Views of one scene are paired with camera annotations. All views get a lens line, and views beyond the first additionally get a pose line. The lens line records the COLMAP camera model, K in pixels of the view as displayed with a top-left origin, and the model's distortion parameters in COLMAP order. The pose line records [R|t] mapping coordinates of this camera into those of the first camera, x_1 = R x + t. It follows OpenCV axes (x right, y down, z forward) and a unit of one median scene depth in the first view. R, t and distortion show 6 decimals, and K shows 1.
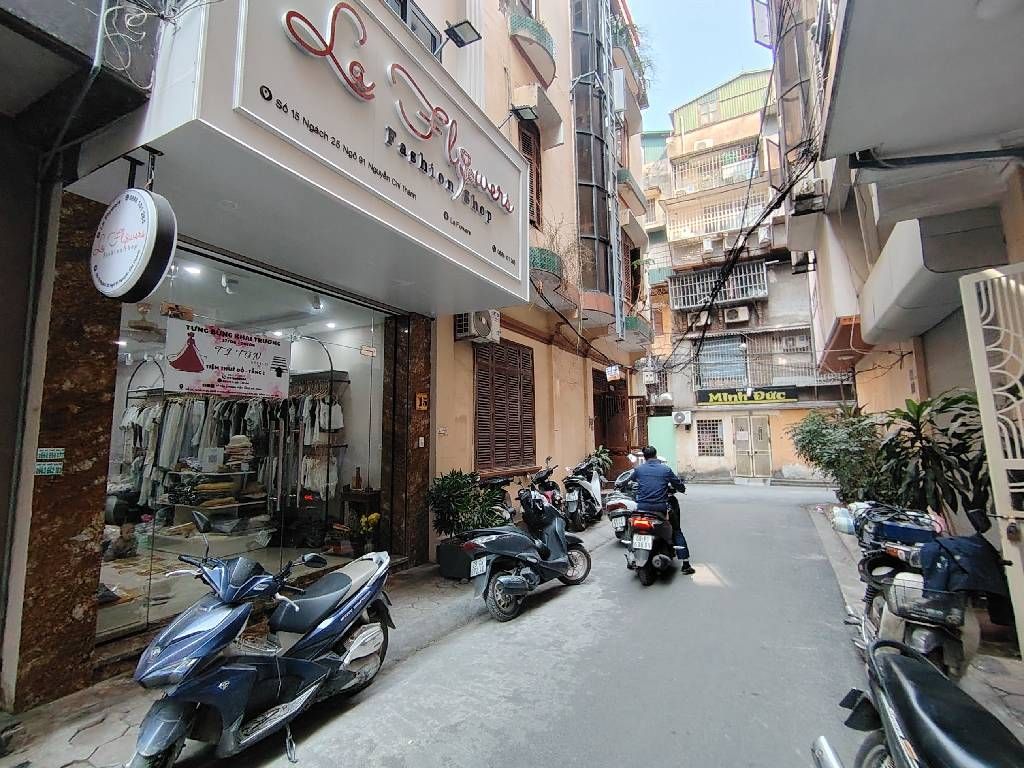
lens RADIAL K [[484.6, 0, 512.0], [0, 484.6, 384.0], [0, 0, 1]] dist [0.002186, 0.000071]
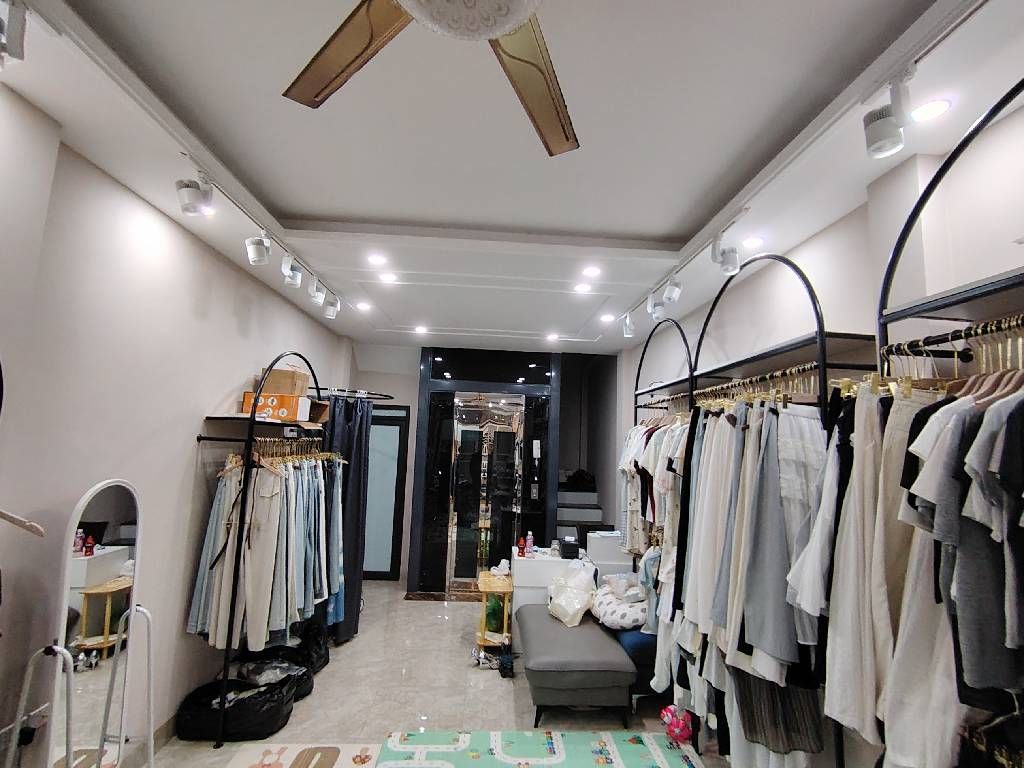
lens RADIAL K [[484.6, 0, 512.0], [0, 484.6, 384.0], [0, 0, 1]] dist [0.002186, 0.000071]
pose [[0.515754, -0.070777, -0.853808, -0.853890], [0.052871, 0.997312, -0.050736, 0.047657], [0.855104, -0.018975, 0.518110, 1.252417]]
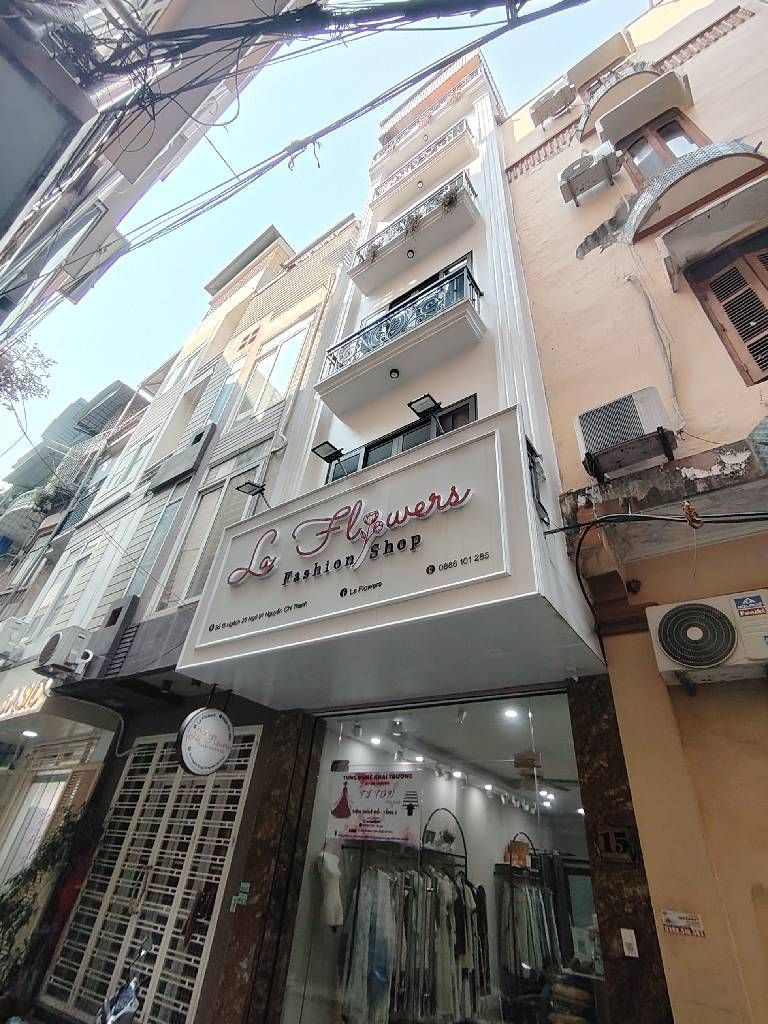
lens RADIAL K [[484.6, 0, 384.0], [0, 484.6, 512.0], [0, 0, 1]] dist [0.002186, 0.000071]
pose [[-0.132797, -0.602275, -0.787166, 0.646415], [0.014871, 0.792900, -0.609171, 0.094014], [0.991032, -0.092602, -0.096338, 1.121230]]
